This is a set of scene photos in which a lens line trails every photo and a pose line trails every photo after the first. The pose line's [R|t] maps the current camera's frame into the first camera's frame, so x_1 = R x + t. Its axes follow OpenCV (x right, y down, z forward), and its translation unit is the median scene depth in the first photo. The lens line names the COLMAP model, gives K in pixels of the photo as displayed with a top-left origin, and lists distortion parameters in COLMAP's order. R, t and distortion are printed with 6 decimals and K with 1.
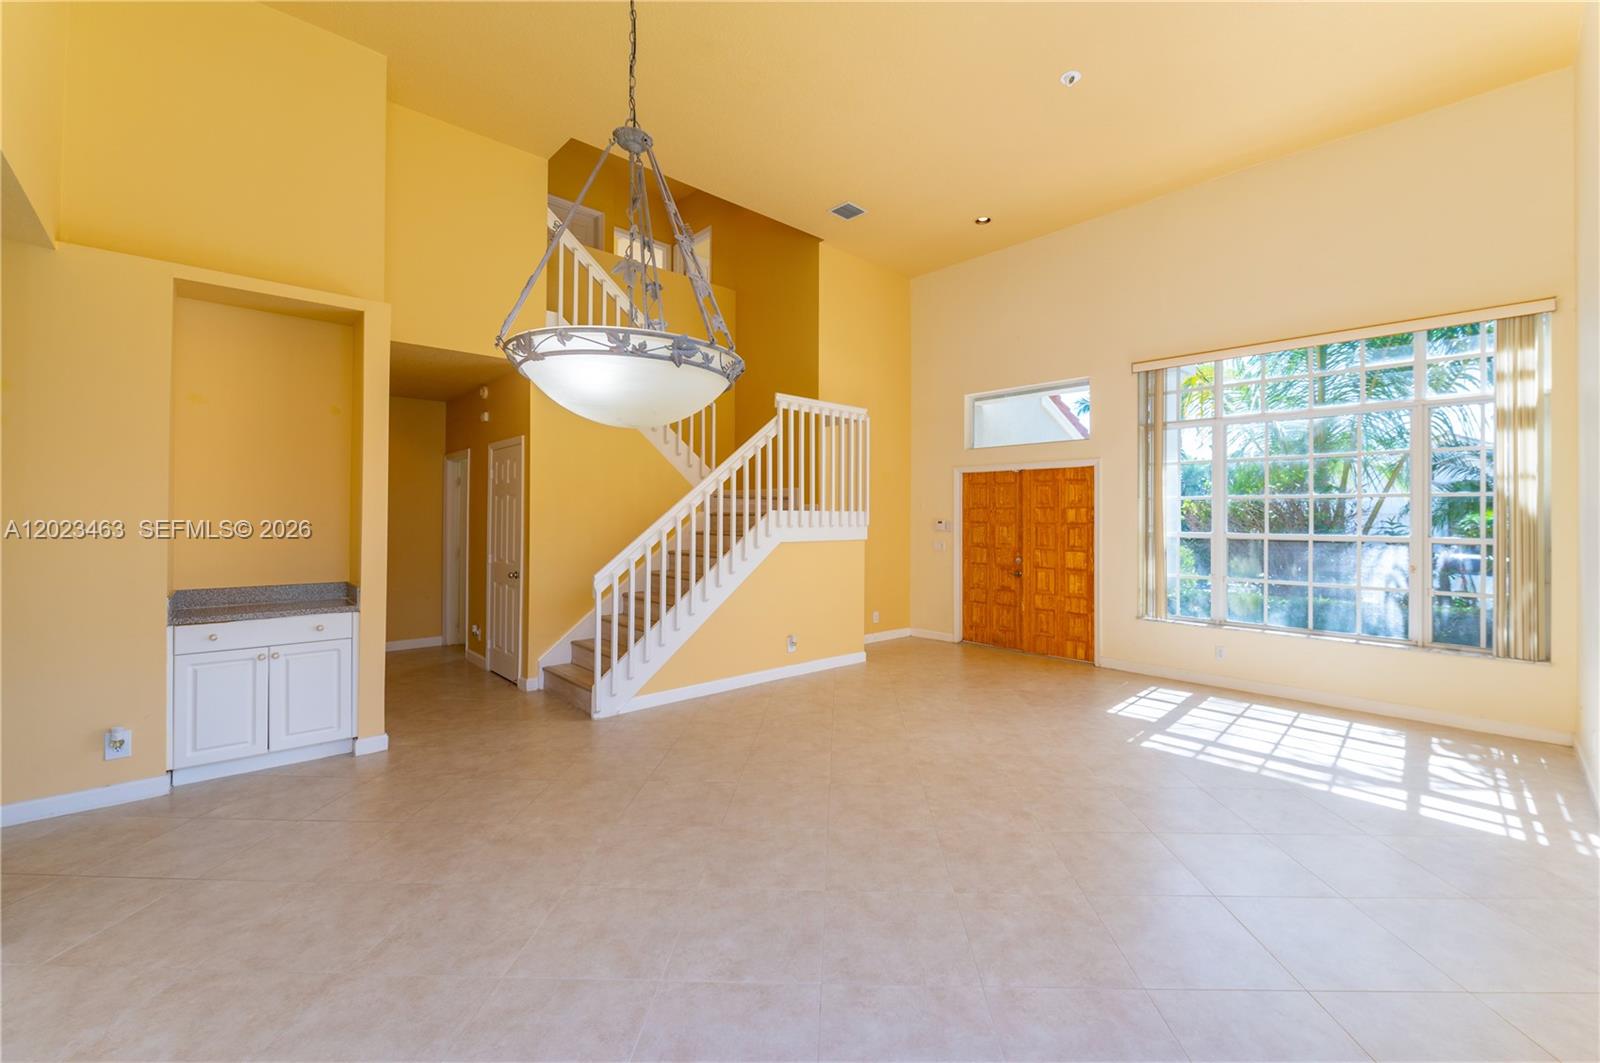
lens RADIAL K [[642.8, 0, 820.2], [0, 642.8, 528.4], [0, 0, 1]] dist [0.001551, 0.000130]
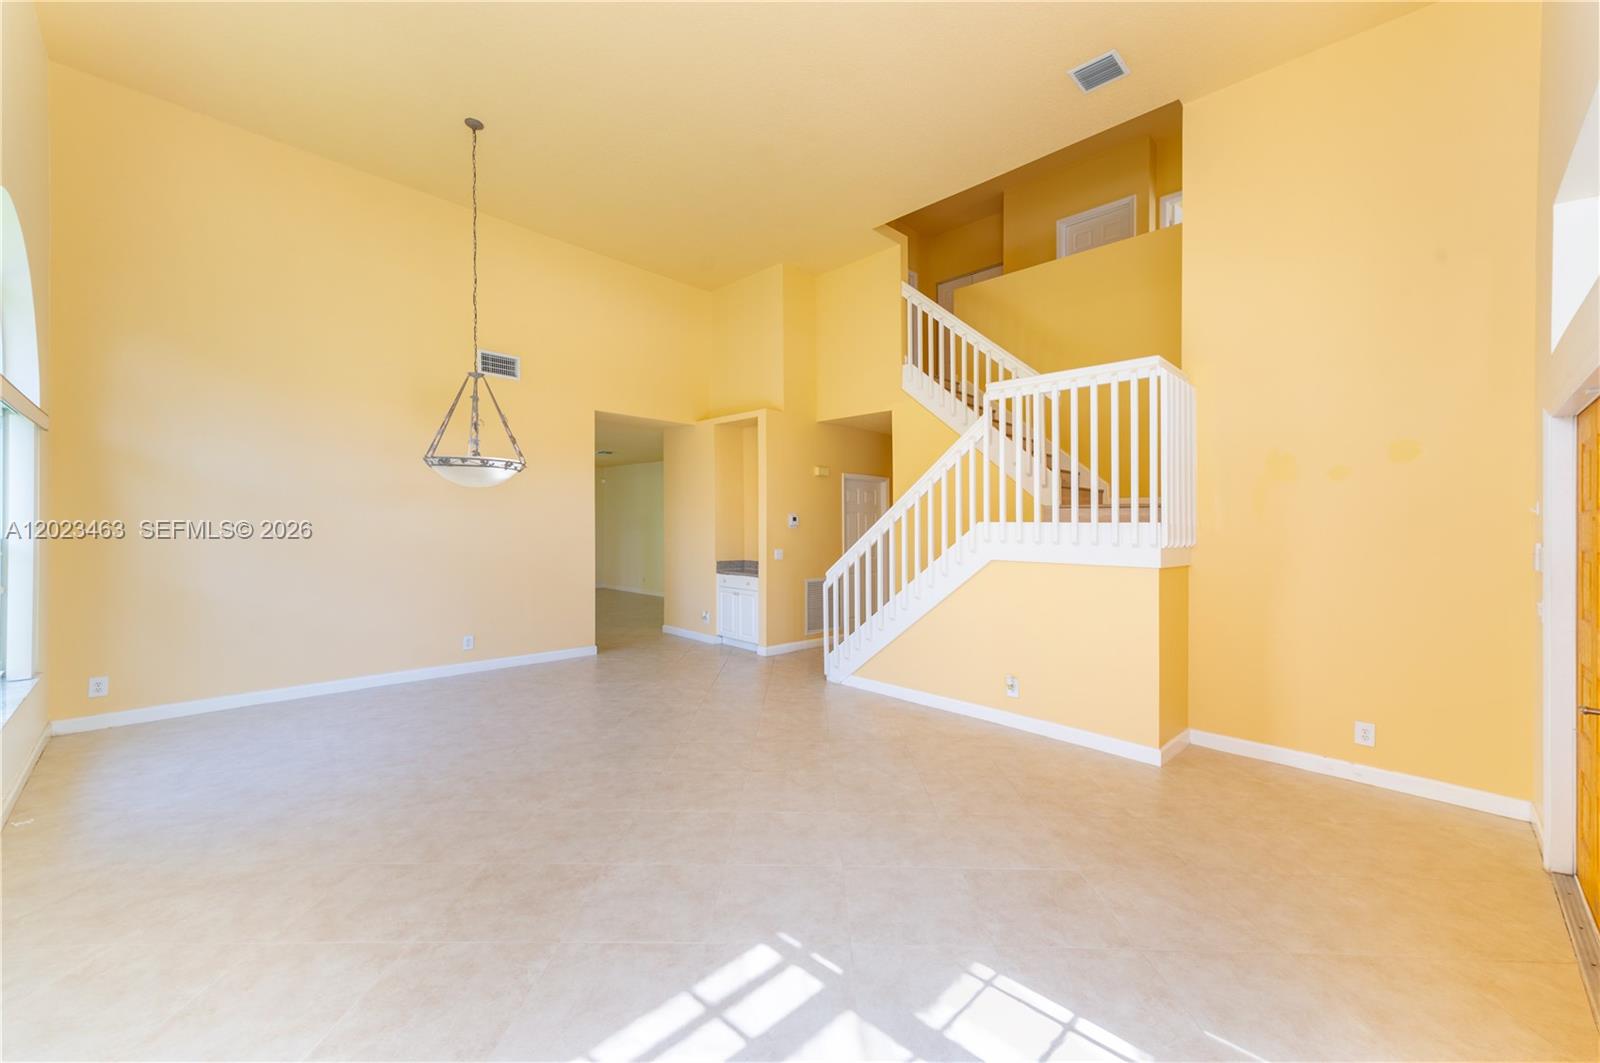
lens RADIAL K [[596.8, 0, 800.0], [0, 596.8, 531.5], [0, 0, 1]] dist [0.001382, 0.000105]
pose [[0.060138, 0.004856, -0.998178, 1.015914], [-0.036910, 0.999315, 0.002638, -0.010113], [0.997507, 0.036684, 0.060276, 1.008944]]
